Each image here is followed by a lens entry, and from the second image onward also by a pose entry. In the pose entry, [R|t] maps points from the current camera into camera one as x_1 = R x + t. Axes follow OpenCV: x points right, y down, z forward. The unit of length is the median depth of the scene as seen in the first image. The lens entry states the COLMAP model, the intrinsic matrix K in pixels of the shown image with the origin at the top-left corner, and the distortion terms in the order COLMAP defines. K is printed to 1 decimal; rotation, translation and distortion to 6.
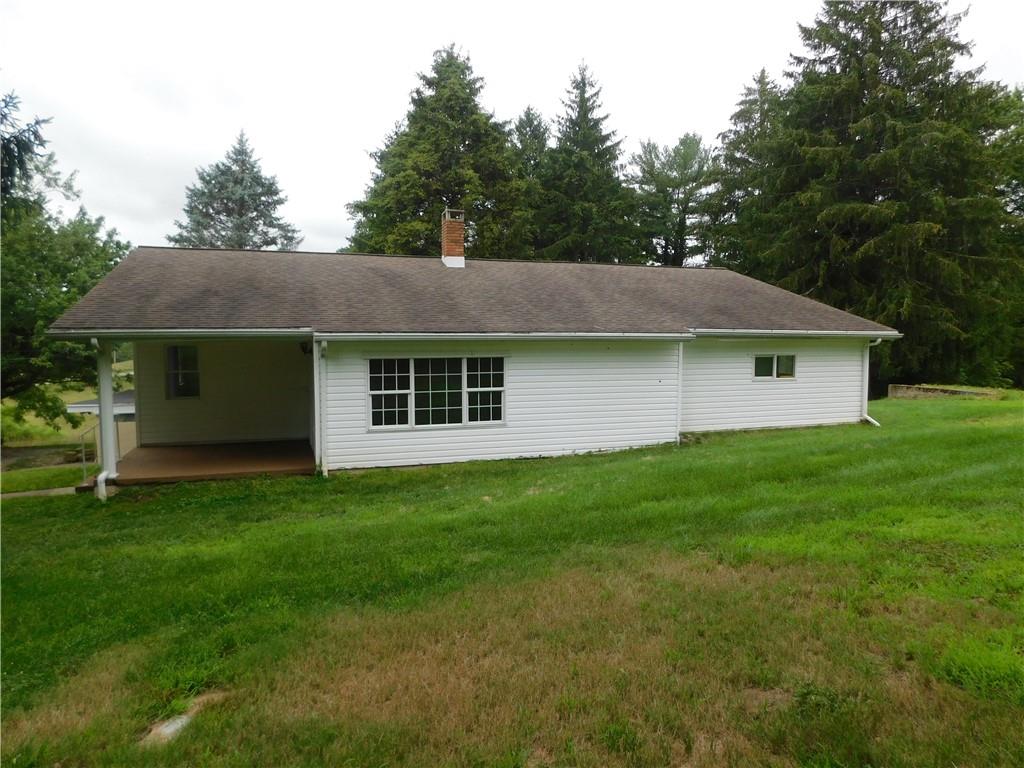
lens RADIAL K [[694.0, 0, 512.0], [0, 694.0, 384.0], [0, 0, 1]] dist [-0.003366, -0.001036]
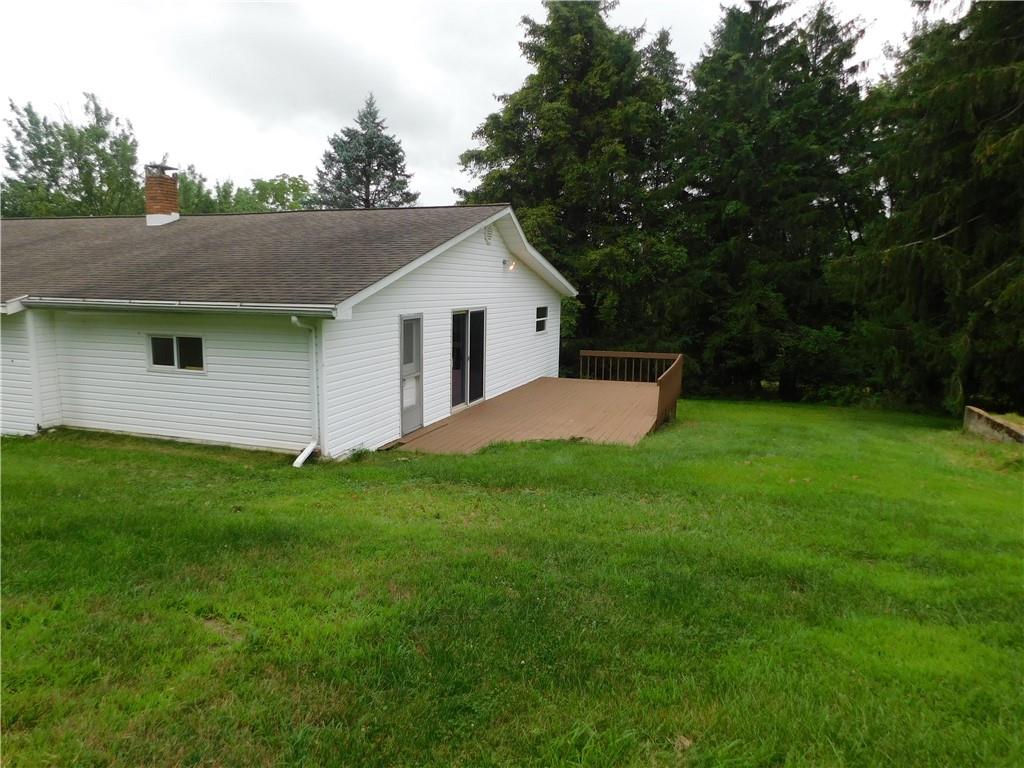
lens RADIAL K [[694.0, 0, 512.0], [0, 694.0, 384.0], [0, 0, 1]] dist [-0.003366, -0.001036]
pose [[0.805430, 0.098909, -0.584379, 1.065058], [-0.057903, 0.994392, 0.088501, -0.075118], [0.589856, -0.037445, 0.806640, 0.626573]]
